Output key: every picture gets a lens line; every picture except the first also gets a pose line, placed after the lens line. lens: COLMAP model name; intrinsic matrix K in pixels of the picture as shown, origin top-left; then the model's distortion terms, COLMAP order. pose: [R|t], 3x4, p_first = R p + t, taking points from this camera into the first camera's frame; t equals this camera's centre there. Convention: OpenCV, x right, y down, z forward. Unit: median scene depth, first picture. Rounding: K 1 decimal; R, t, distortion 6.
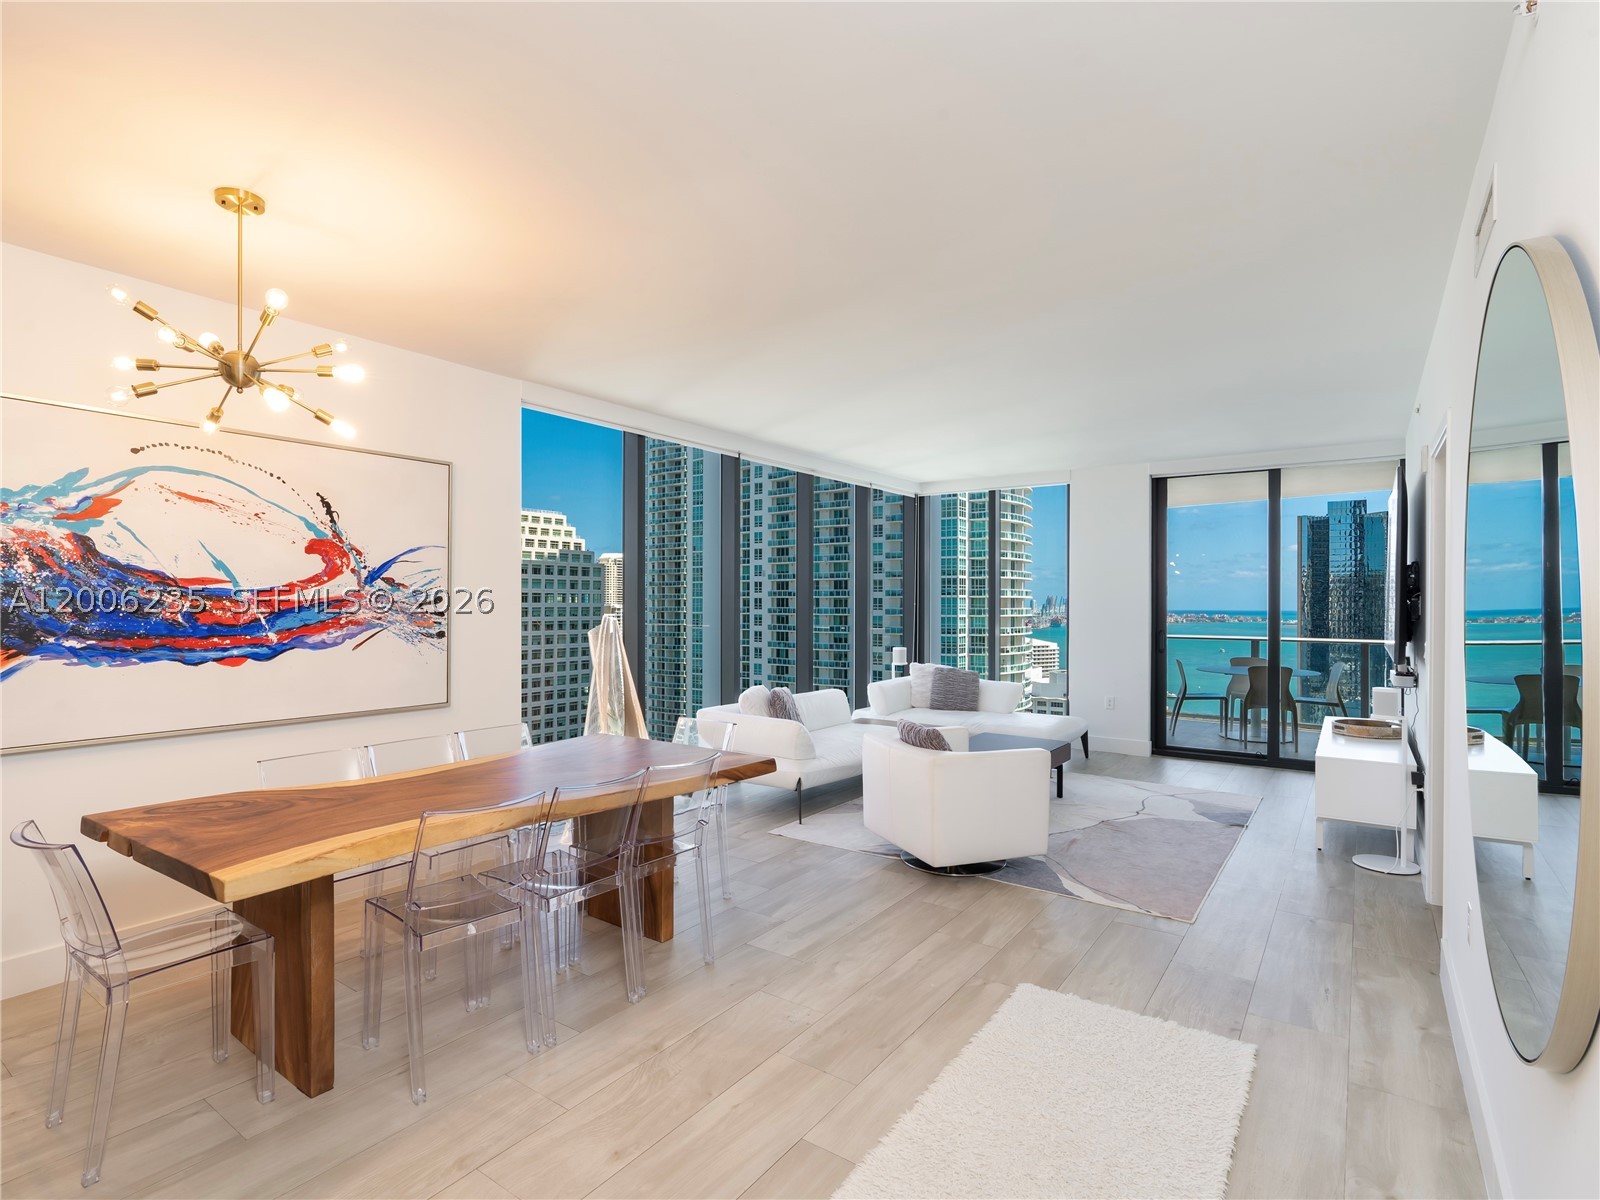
lens RADIAL K [[808.6, 0, 753.1], [0, 808.6, 601.2], [0, 0, 1]] dist [0.004555, 0.000831]
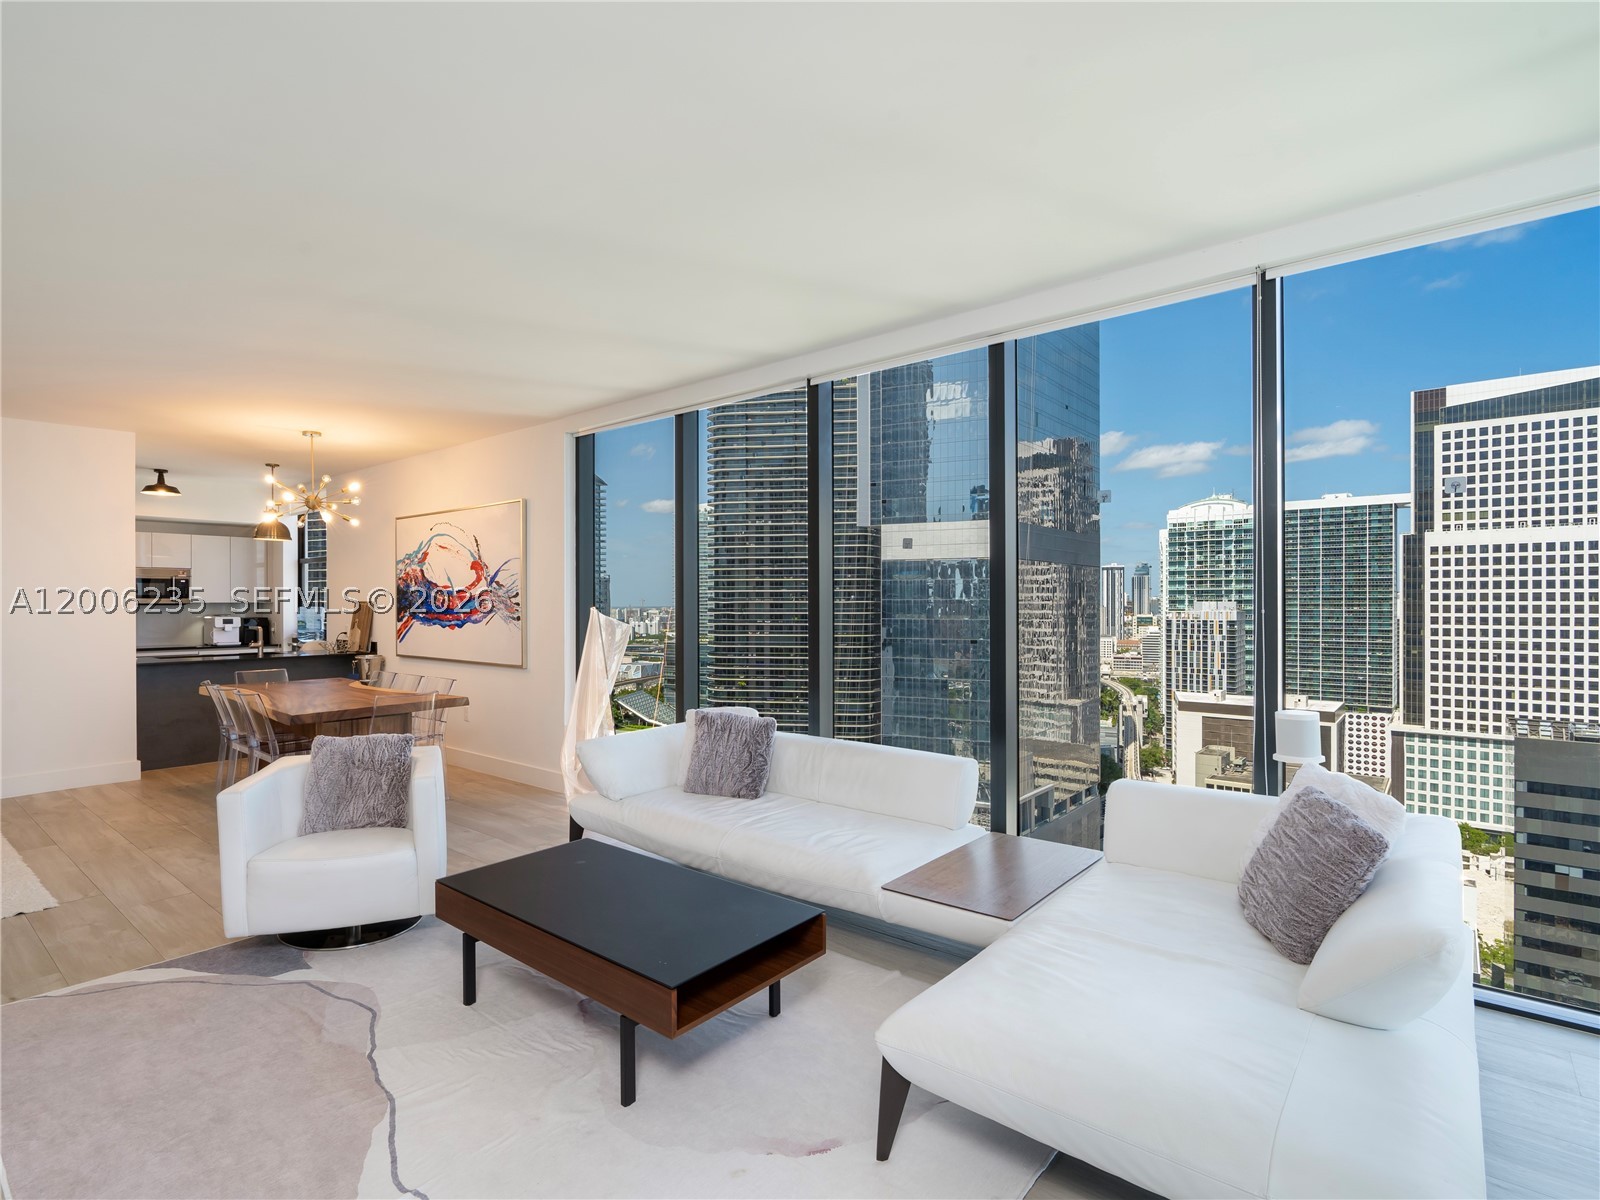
lens RADIAL K [[828.4, 0, 768.9], [0, 828.4, 605.7], [0, 0, 1]] dist [-0.003737, 0.000936]
pose [[-0.072330, 0.001939, -0.997379, 1.329695], [0.004139, 0.999990, 0.001644, 0.021728], [0.997372, -0.004009, -0.072338, 1.923703]]
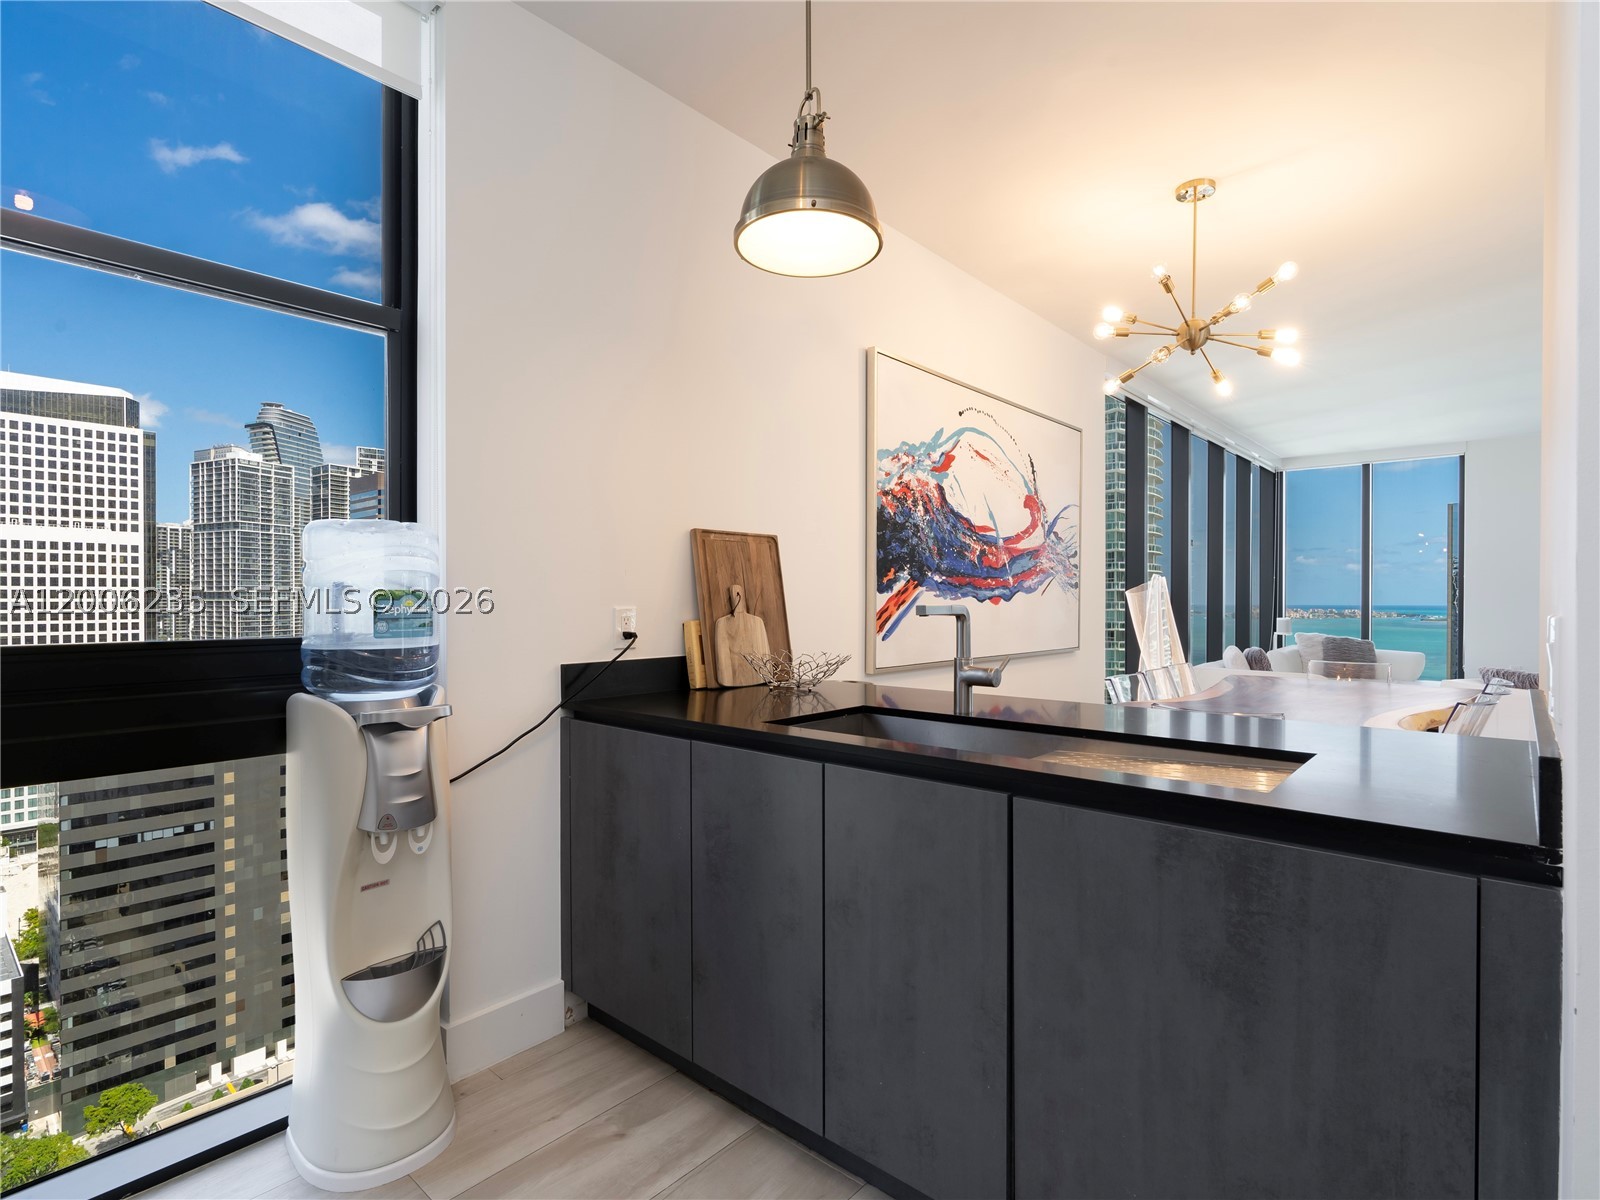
lens RADIAL K [[778.1, 0, 800.0], [0, 778.1, 600.0], [0, 0, 1]] dist [0.004236, 0.000758]
pose [[0.995042, -0.001347, -0.099447, -0.808457], [0.001829, 0.999987, 0.004757, 0.068384], [0.099439, -0.004915, 0.995032, -0.118990]]
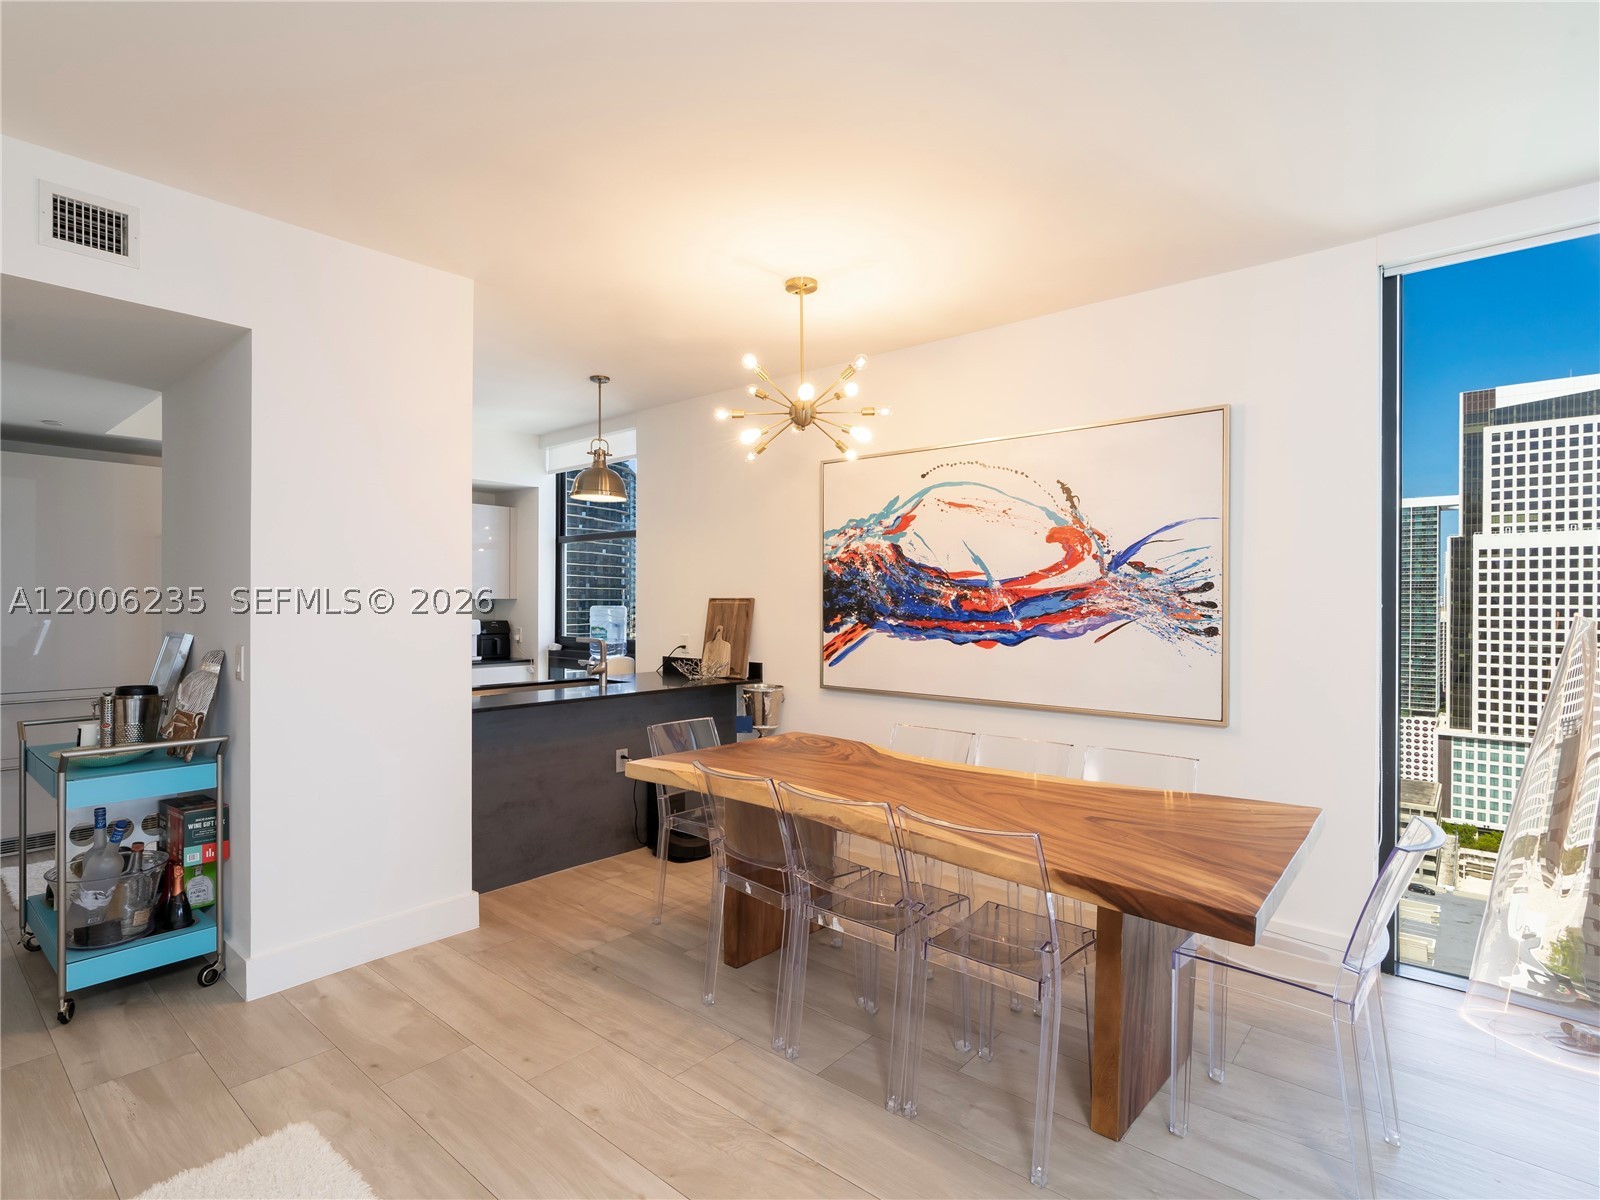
lens RADIAL K [[811.7, 0, 778.4], [0, 811.7, 606.1], [0, 0, 1]] dist [-0.006907, 0.000126]
pose [[-0.071101, 0.002641, -0.997466, 0.512333], [-0.001013, 0.999996, 0.002720, 0.018672], [0.997469, 0.001204, -0.071098, 0.790735]]
